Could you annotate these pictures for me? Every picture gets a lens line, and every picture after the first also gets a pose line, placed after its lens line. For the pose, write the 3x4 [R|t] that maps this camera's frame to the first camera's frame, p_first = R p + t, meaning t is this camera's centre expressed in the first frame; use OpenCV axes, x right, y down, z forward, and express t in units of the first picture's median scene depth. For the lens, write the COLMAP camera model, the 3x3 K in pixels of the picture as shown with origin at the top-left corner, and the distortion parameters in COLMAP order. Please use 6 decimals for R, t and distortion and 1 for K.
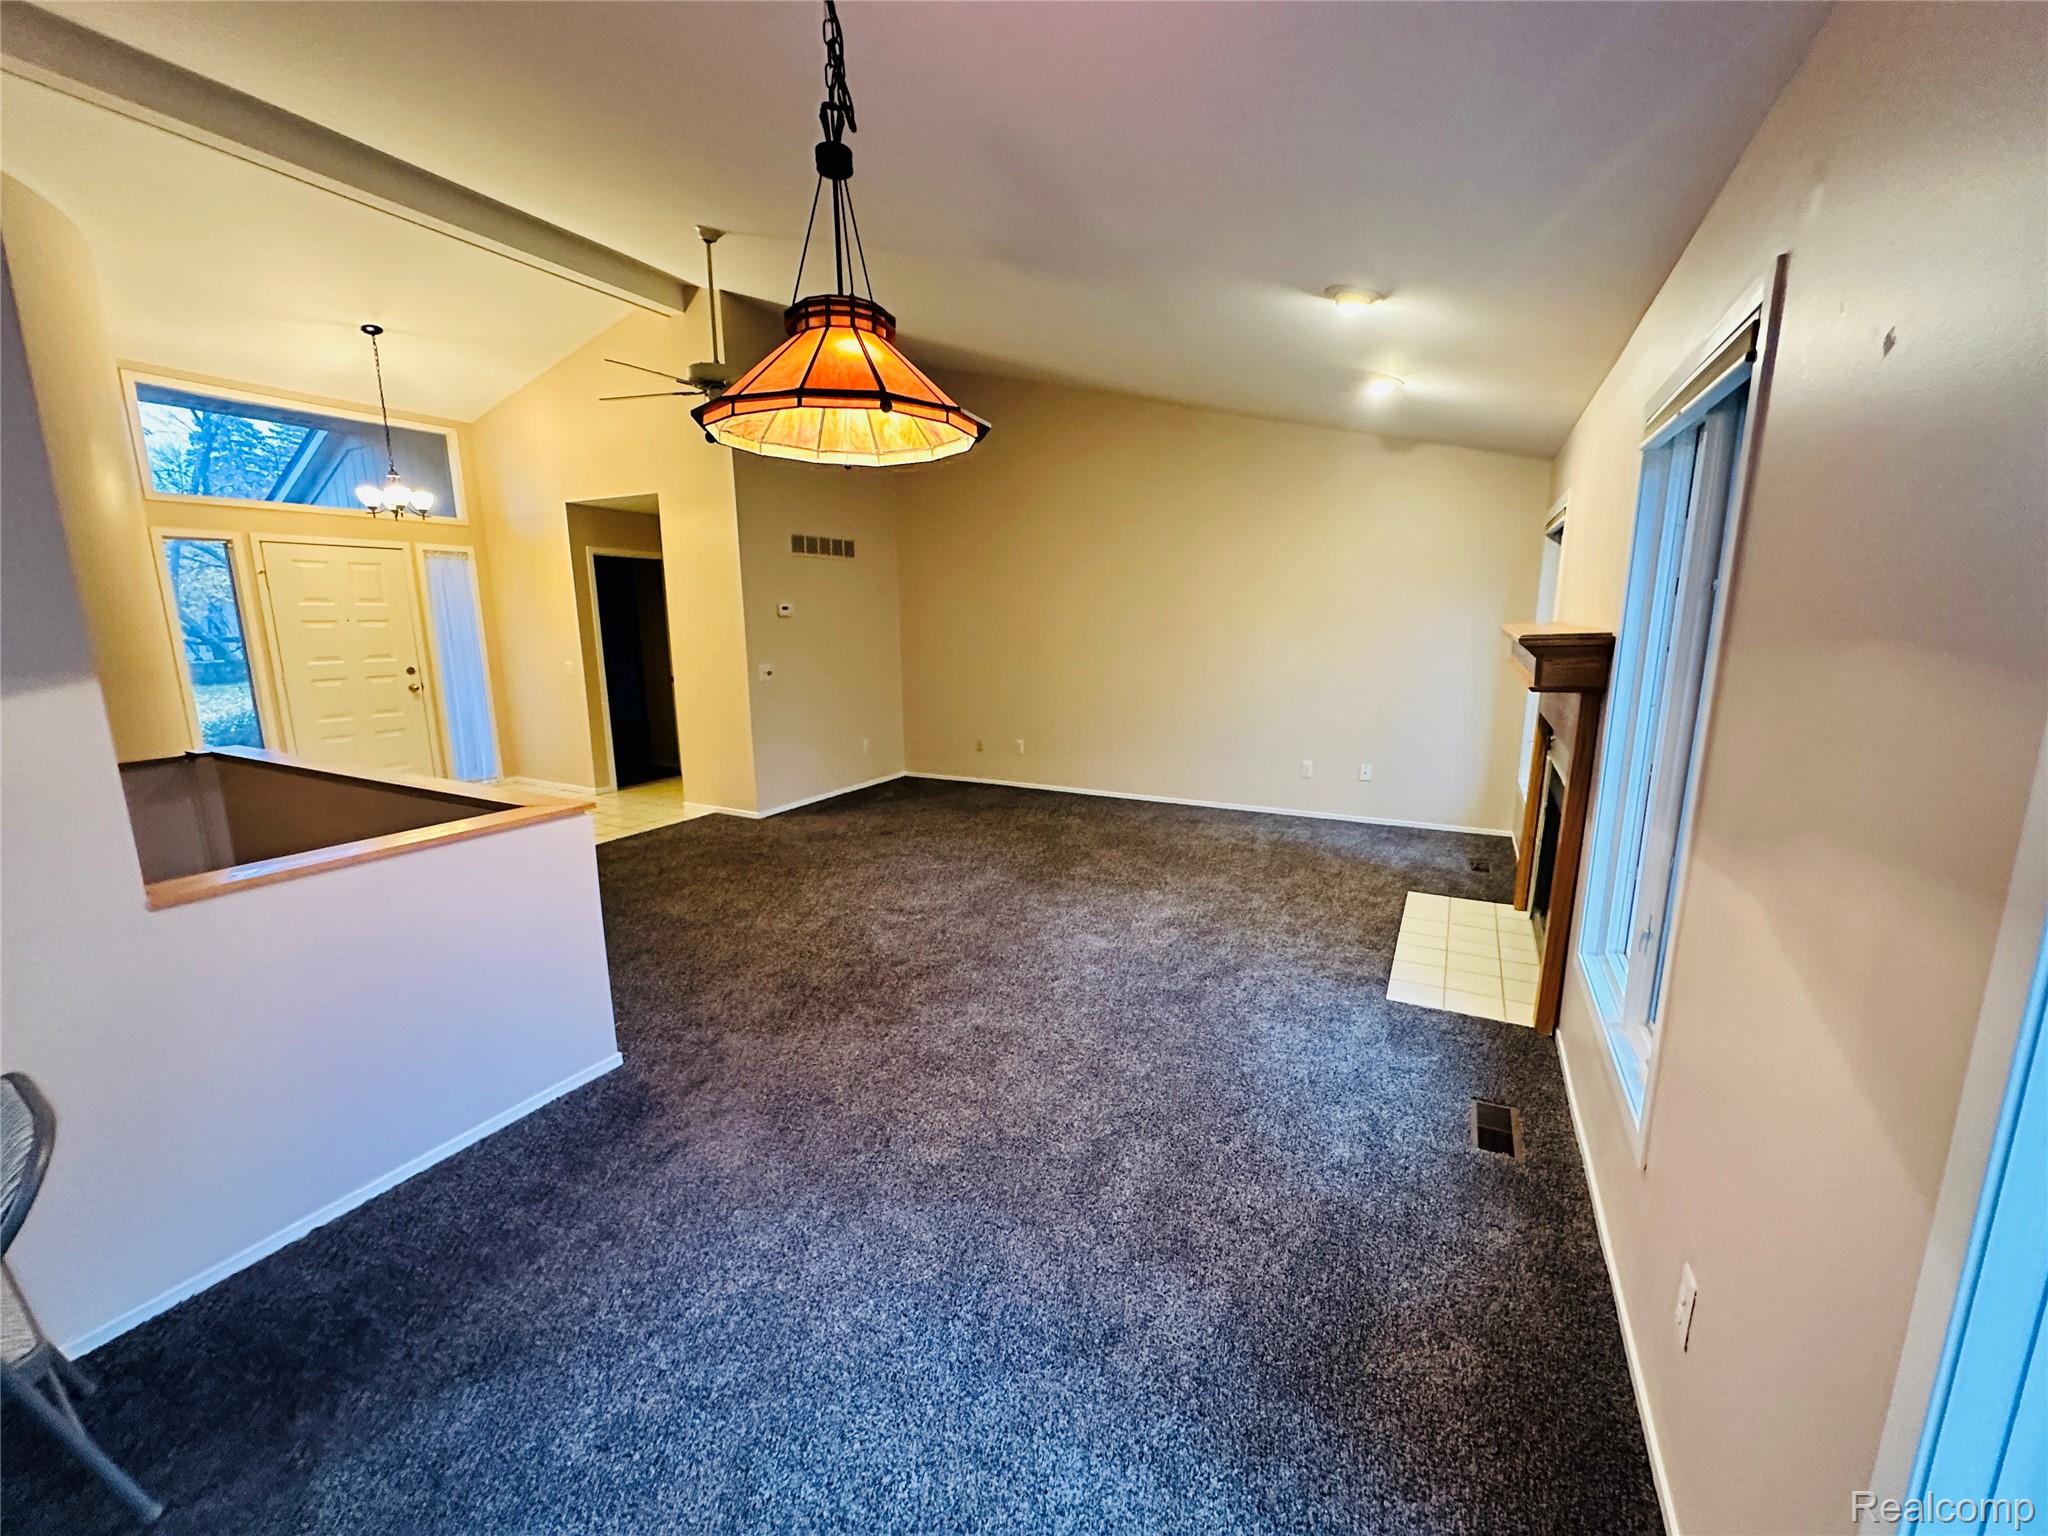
lens RADIAL K [[818.8, 0, 1025.1], [0, 818.8, 769.3], [0, 0, 1]] dist [0.000484, 0.000158]
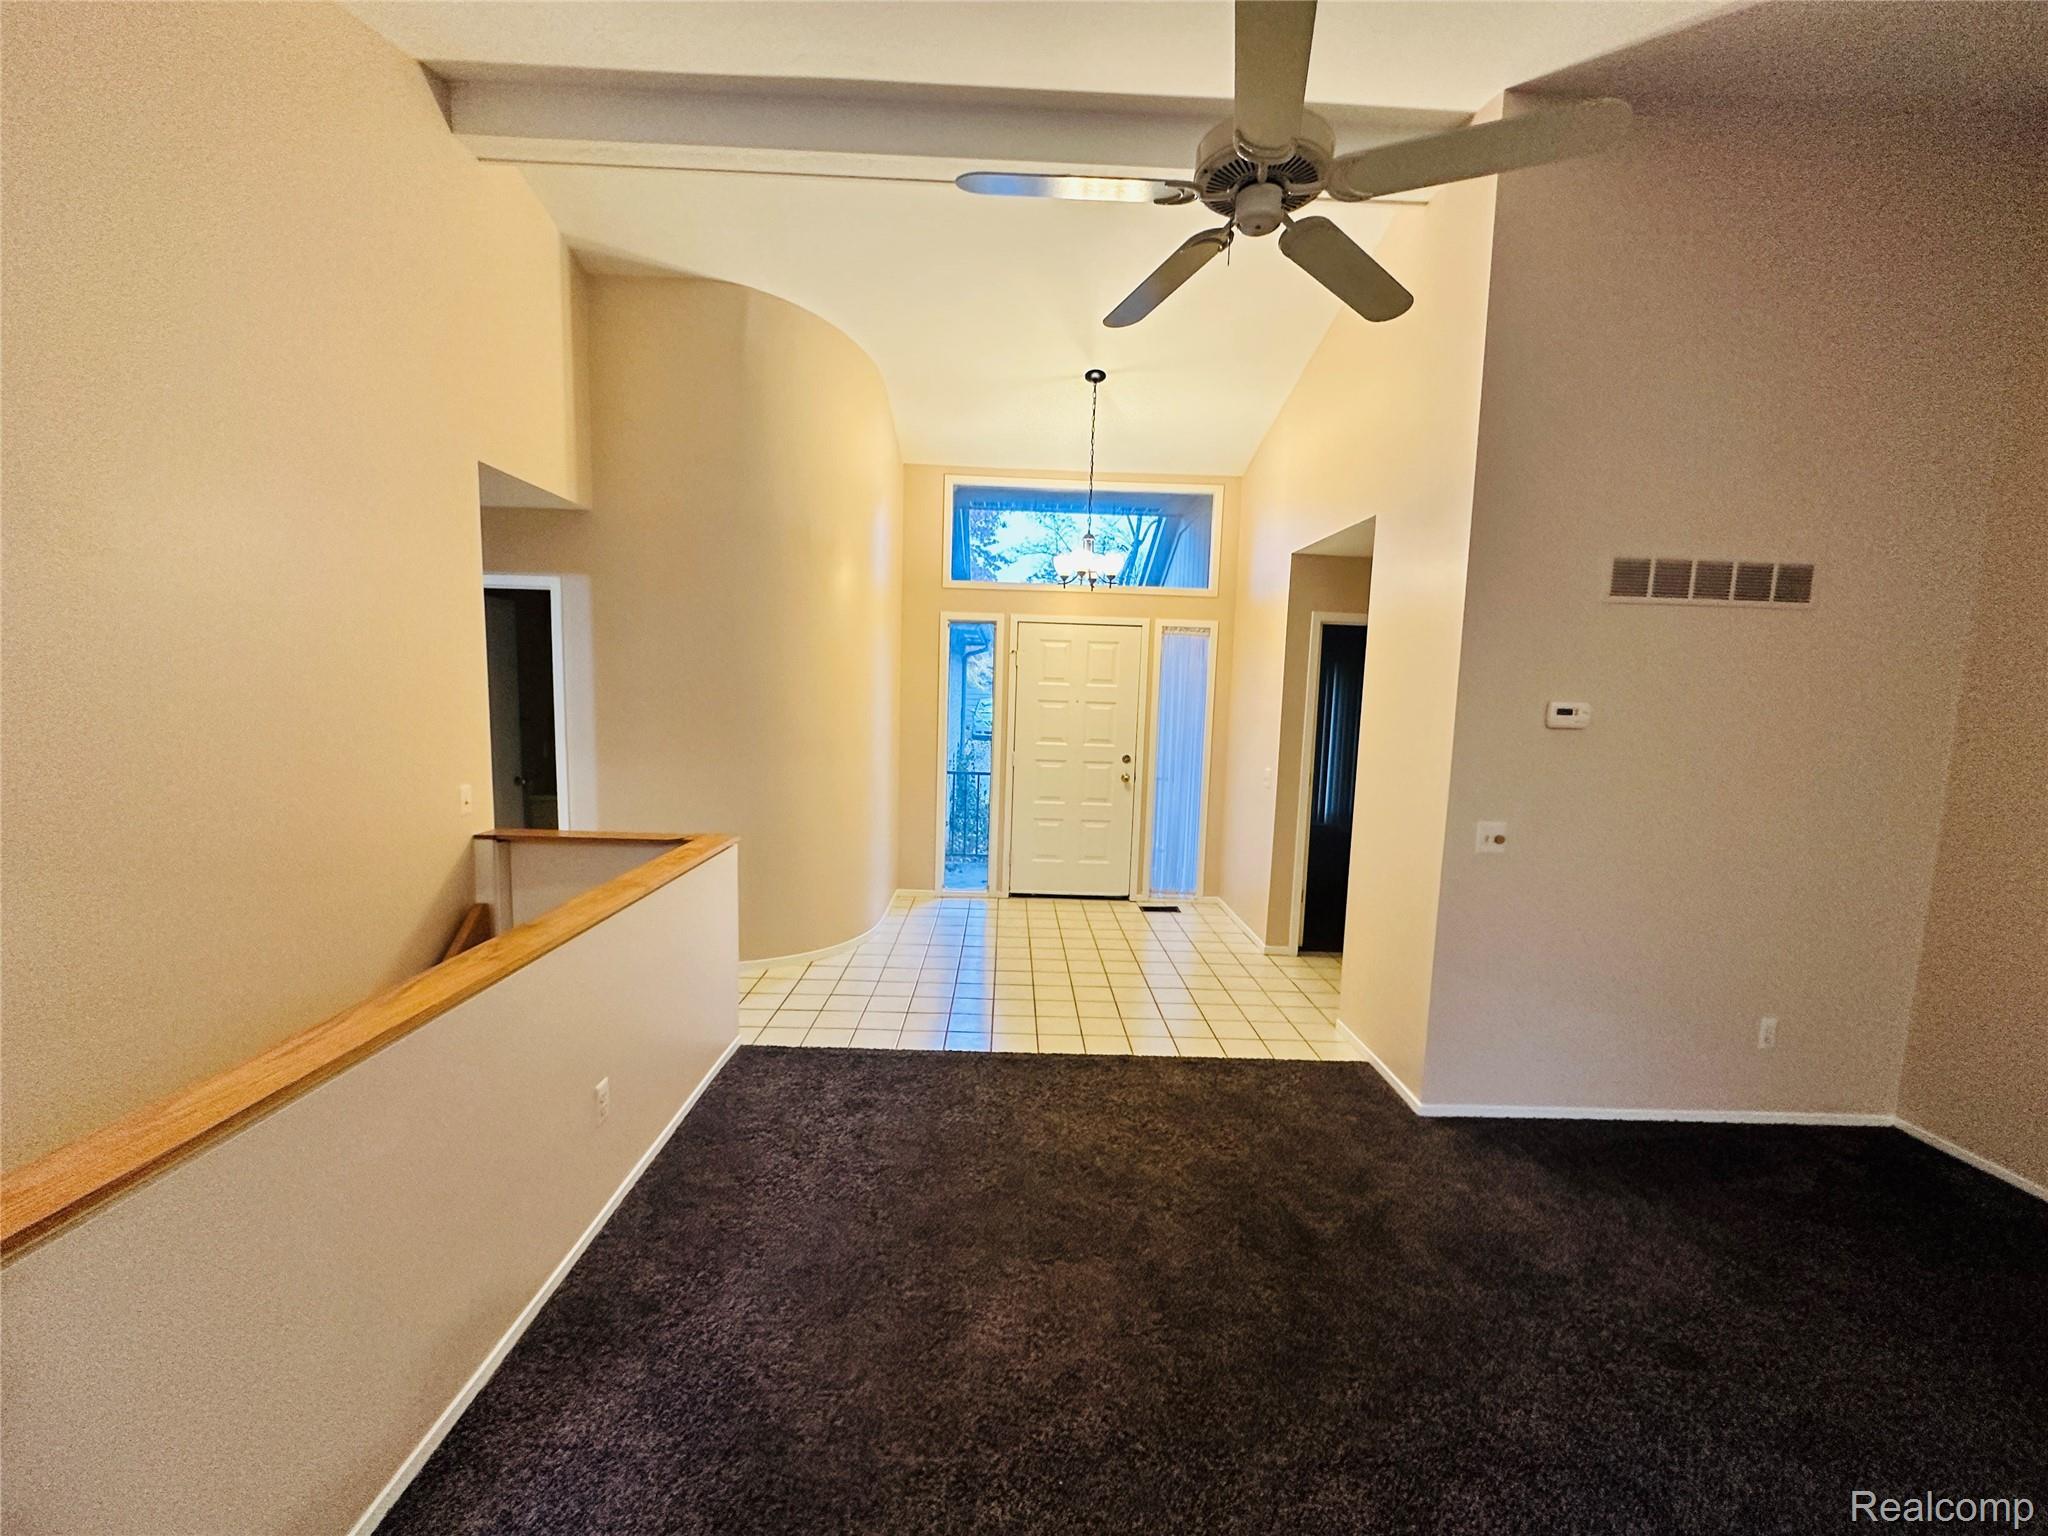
lens RADIAL K [[818.8, 0, 1020.6], [0, 818.8, 771.6], [0, 0, 1]] dist [0.000484, 0.000158]
pose [[0.484676, 0.112897, -0.867377, -0.027236], [-0.199591, 0.979749, 0.015996, -0.100957], [0.851618, 0.165368, 0.497394, 0.469713]]
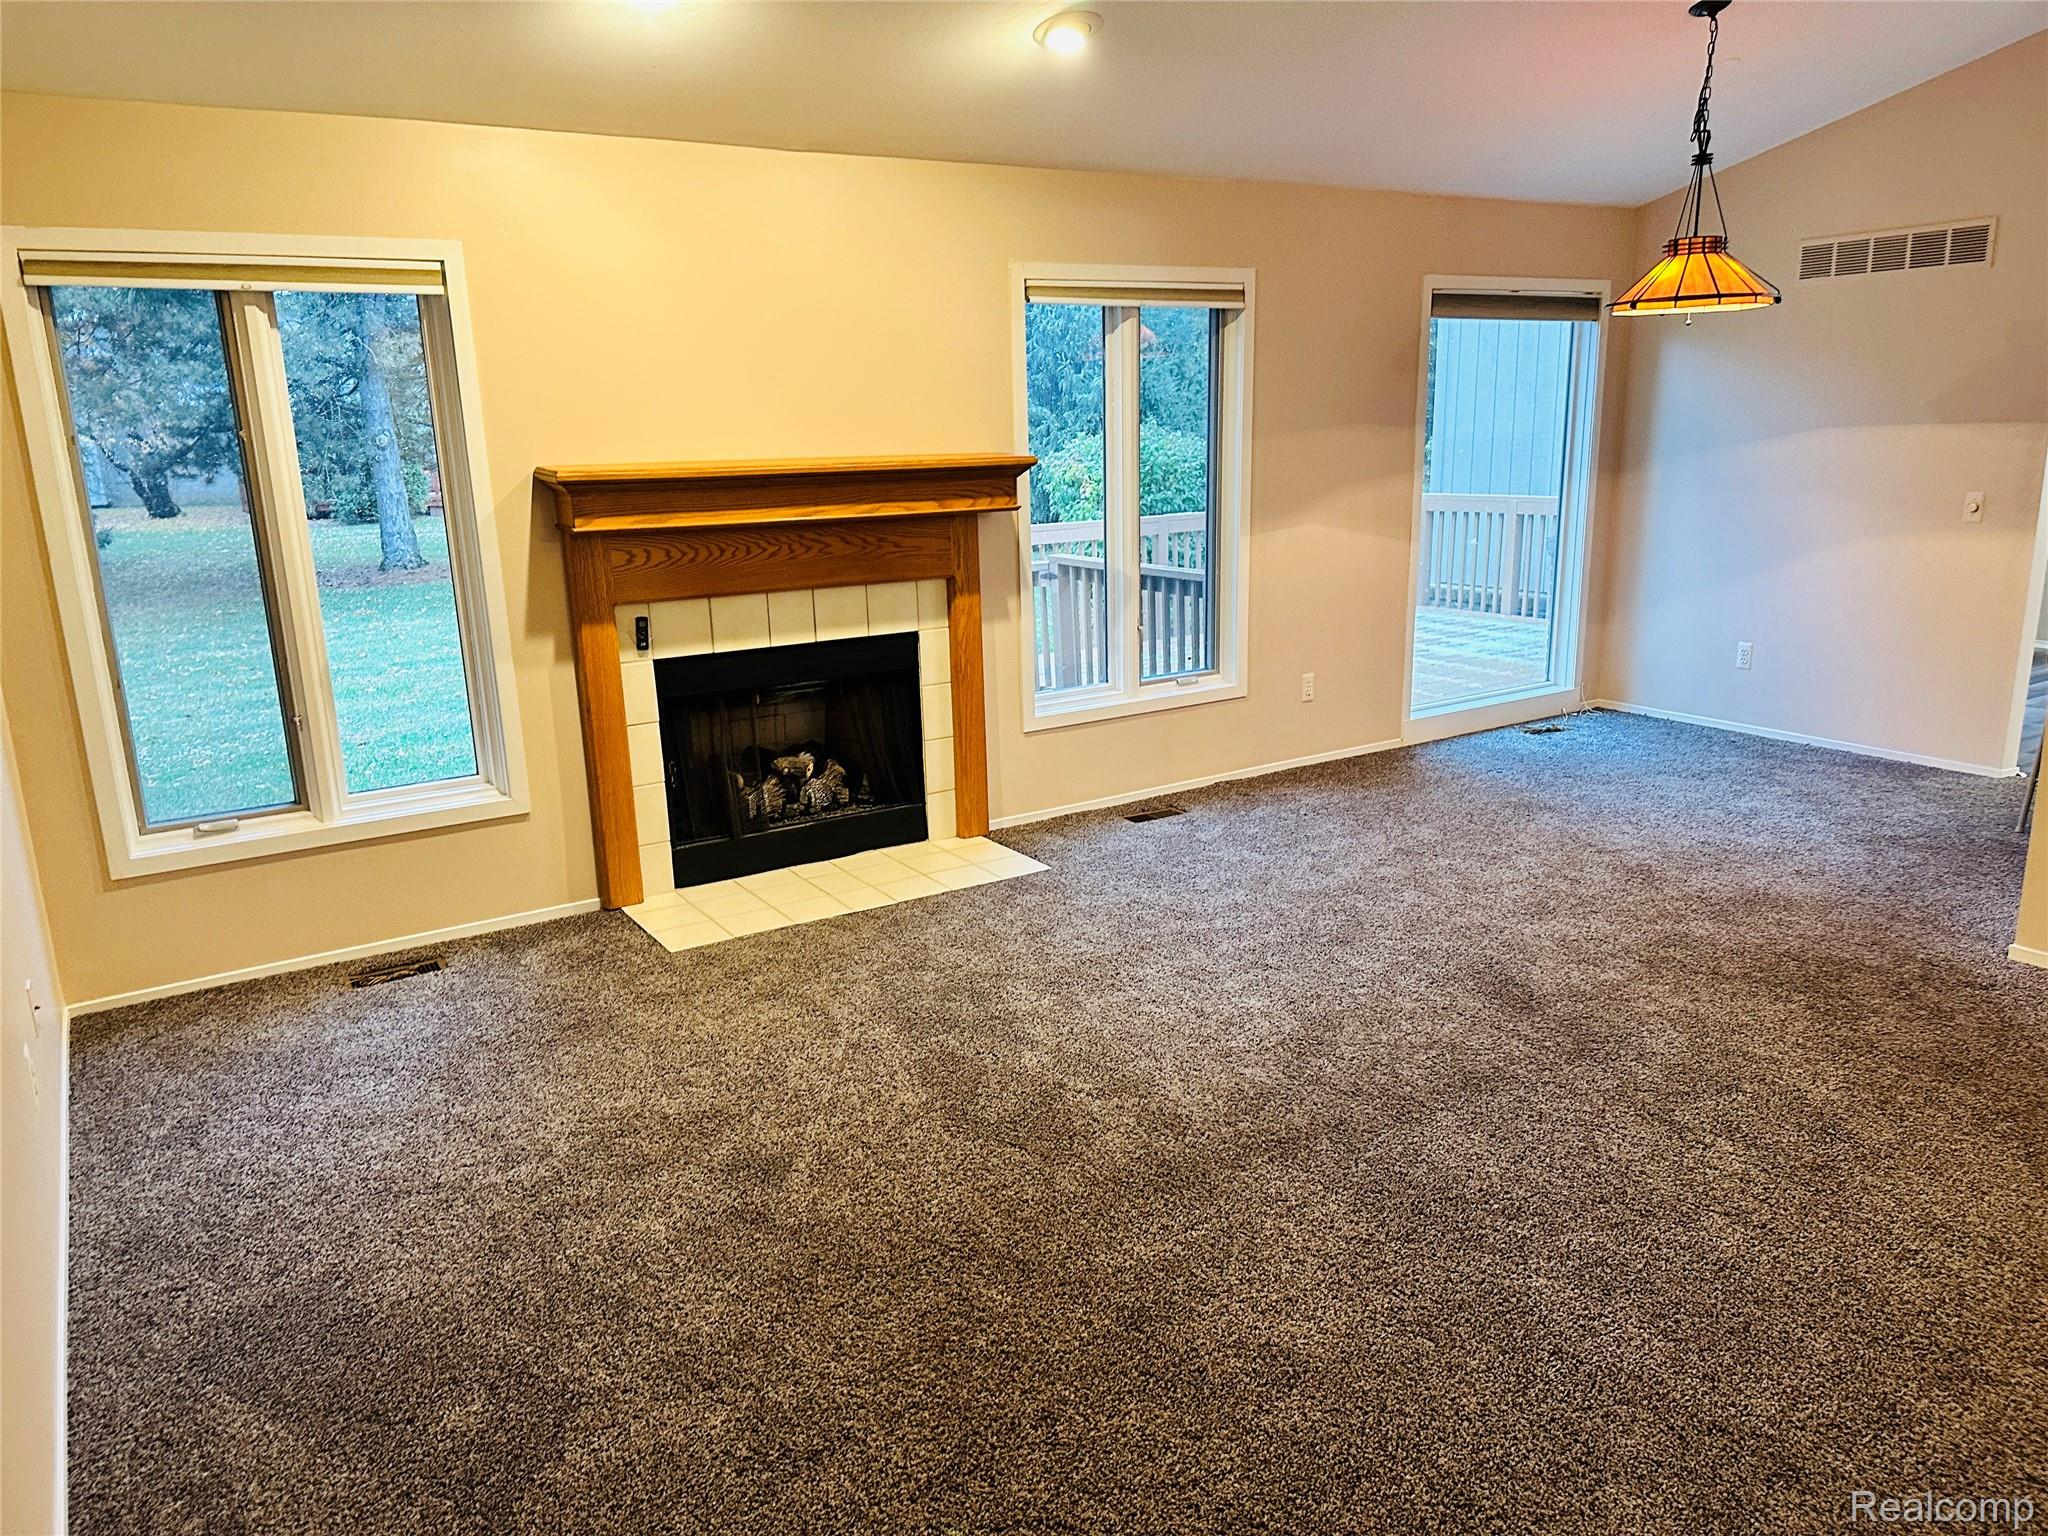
lens RADIAL K [[1440.2, 0, 1010.2], [0, 1440.2, 803.0], [0, 0, 1]] dist [0.010647, 0.005284]
pose [[-0.494949, 0.241646, -0.834646, 0.889856], [-0.136828, 0.926894, 0.349493, -0.193626], [0.858082, 0.287184, -0.425701, 1.012101]]
